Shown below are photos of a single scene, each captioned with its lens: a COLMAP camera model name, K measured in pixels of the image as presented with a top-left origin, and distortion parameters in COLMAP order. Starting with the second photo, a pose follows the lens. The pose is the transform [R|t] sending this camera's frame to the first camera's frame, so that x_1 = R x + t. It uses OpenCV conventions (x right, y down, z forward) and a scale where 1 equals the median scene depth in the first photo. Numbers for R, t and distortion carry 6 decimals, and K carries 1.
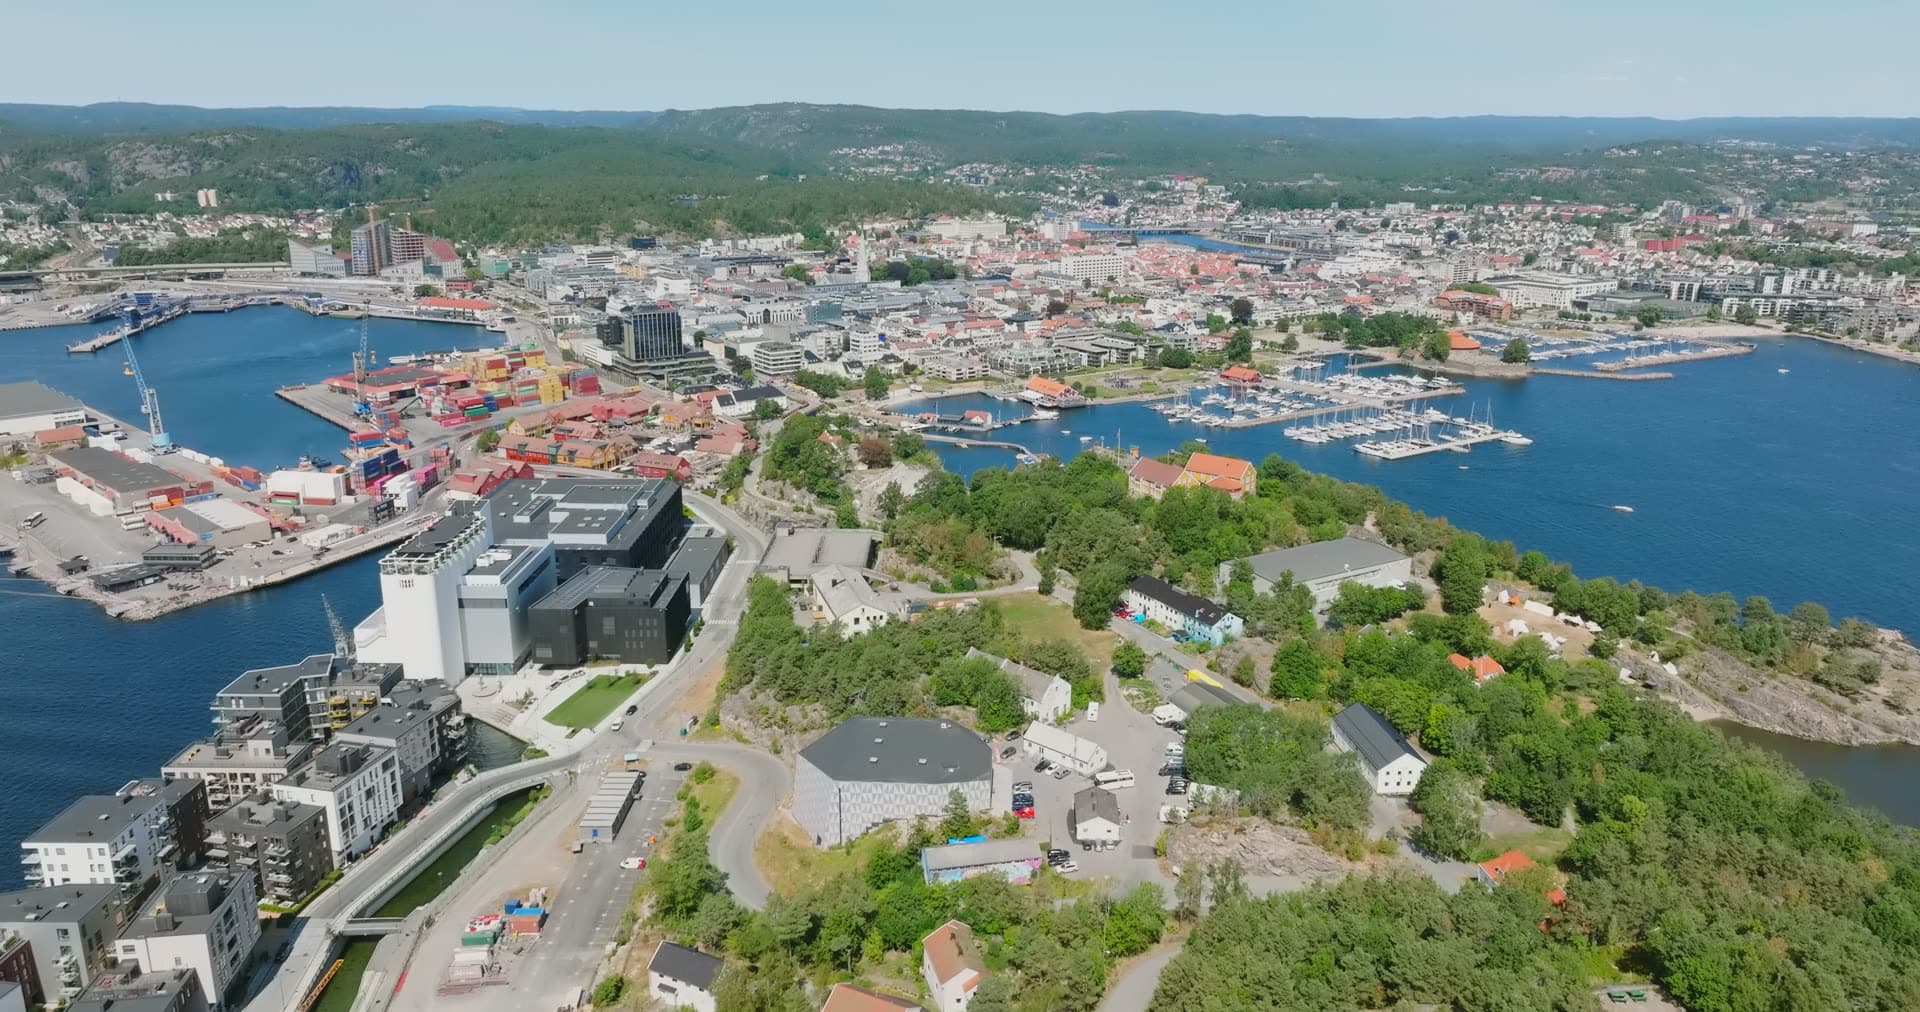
lens RADIAL K [[1347.0, 0, 961.9], [0, 1347.0, 503.3], [0, 0, 1]] dist [-0.000761, 0.016858]
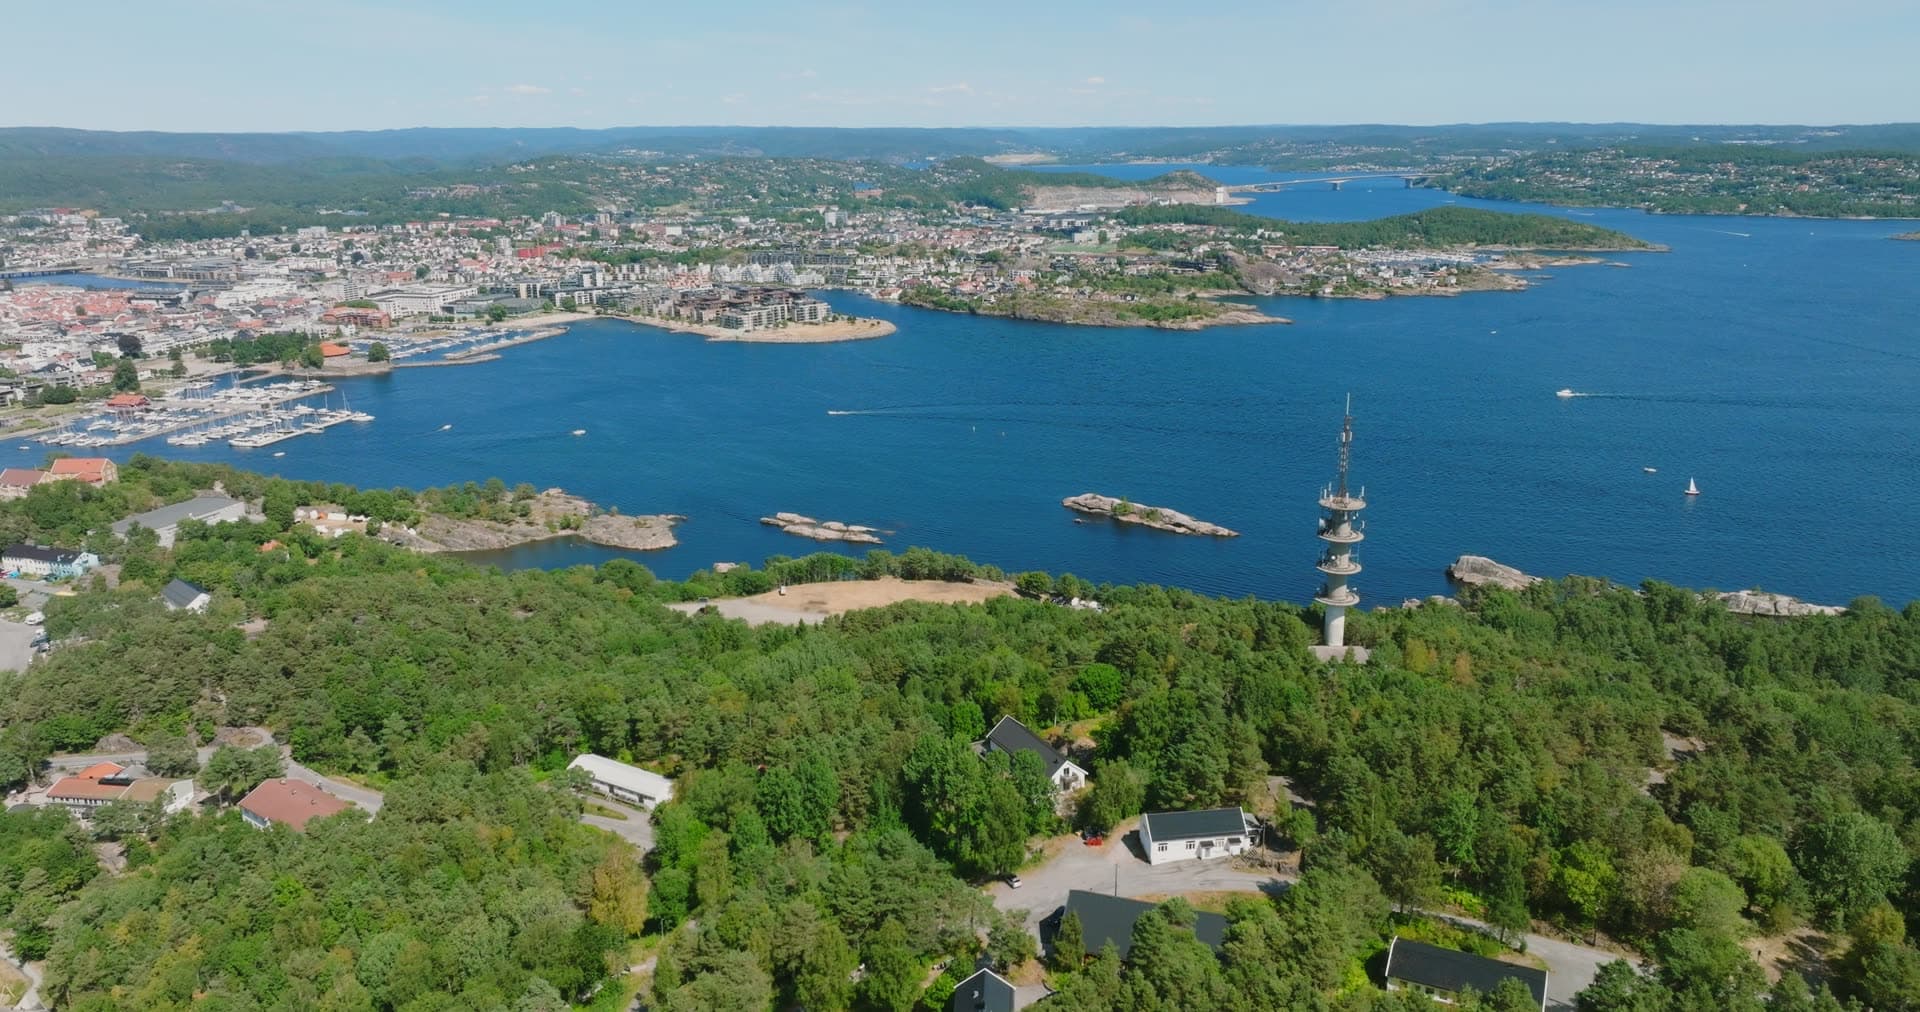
lens RADIAL K [[1347.0, 0, 959.5], [0, 1347.0, 514.0], [0, 0, 1]] dist [-0.000761, 0.016858]
pose [[0.752418, -0.194032, 0.629459, 0.000350], [0.193324, 0.978594, 0.070565, 0.039730], [-0.629677, 0.068595, 0.773823, -0.236248]]
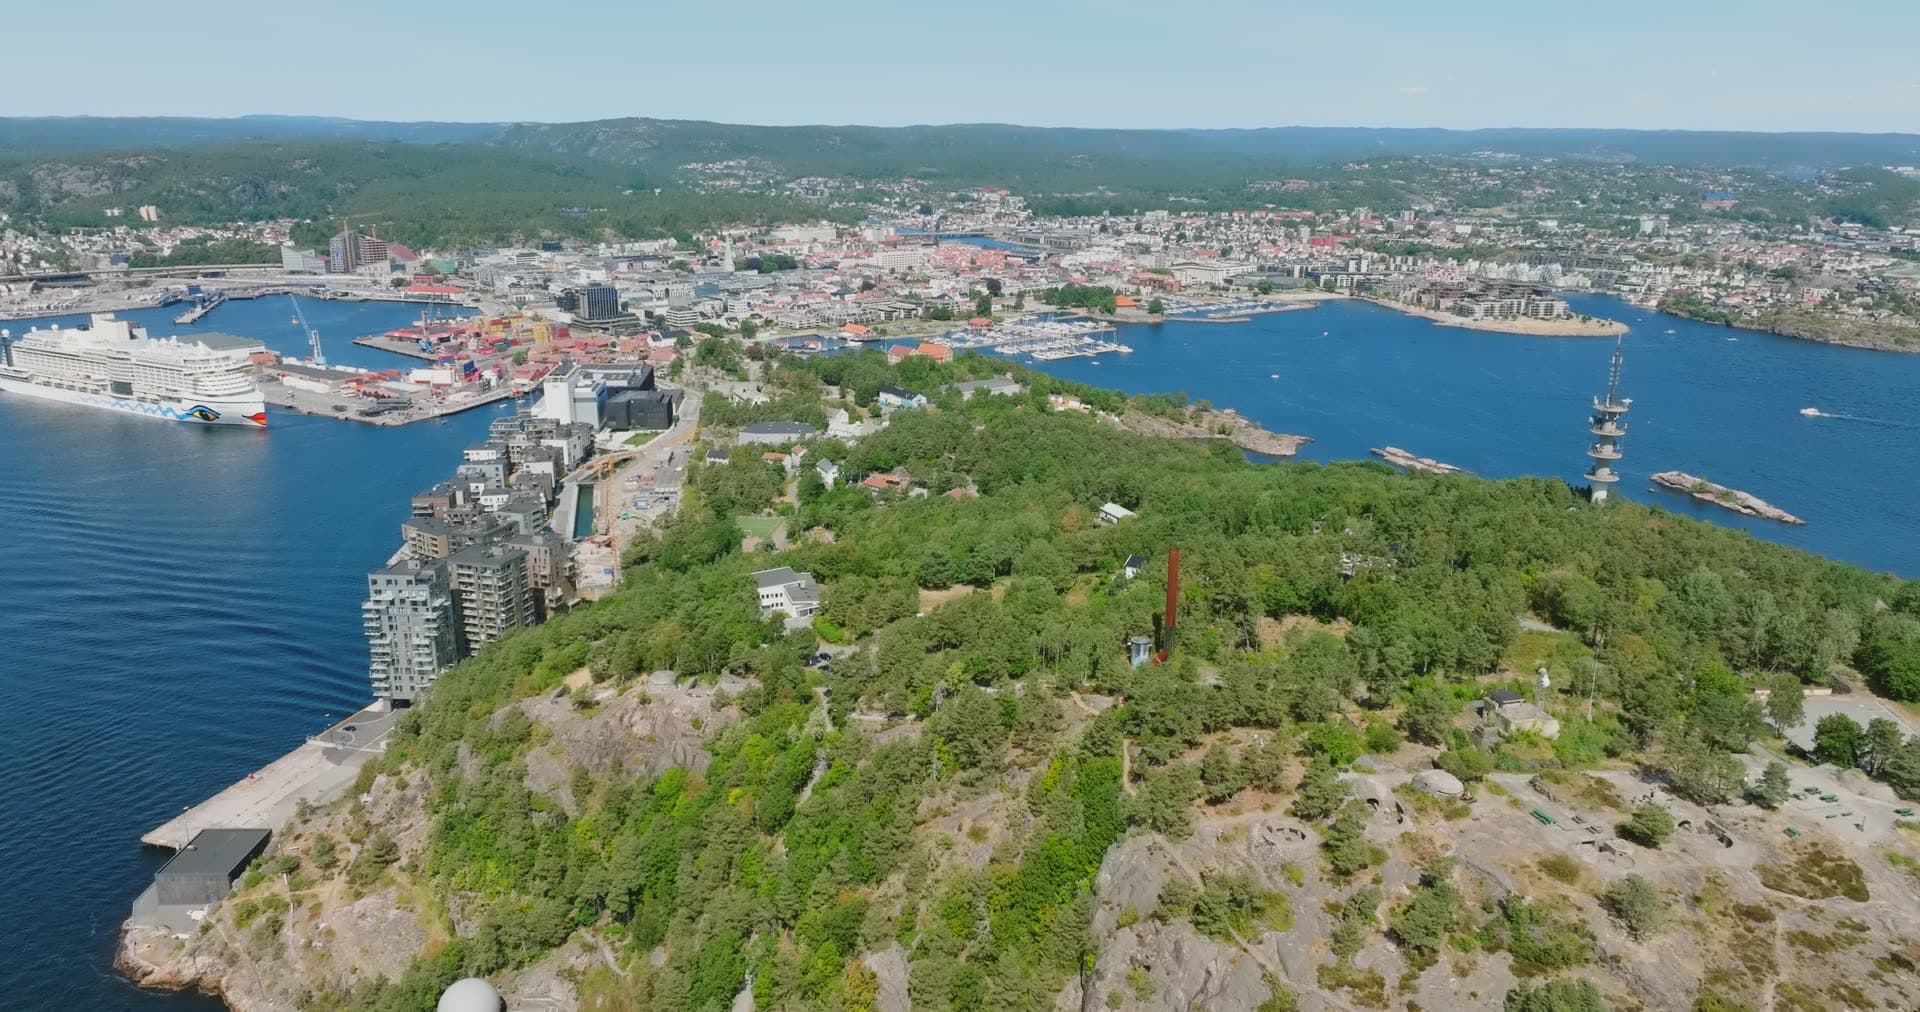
lens RADIAL K [[1347.0, 0, 957.2], [0, 1347.0, 510.7], [0, 0, 1]] dist [-0.000761, 0.016858]
pose [[0.993729, -0.030818, 0.107487, 0.002726], [0.030857, 0.999523, 0.001303, 0.092291], [-0.107476, 0.002022, 0.994206, -0.427422]]
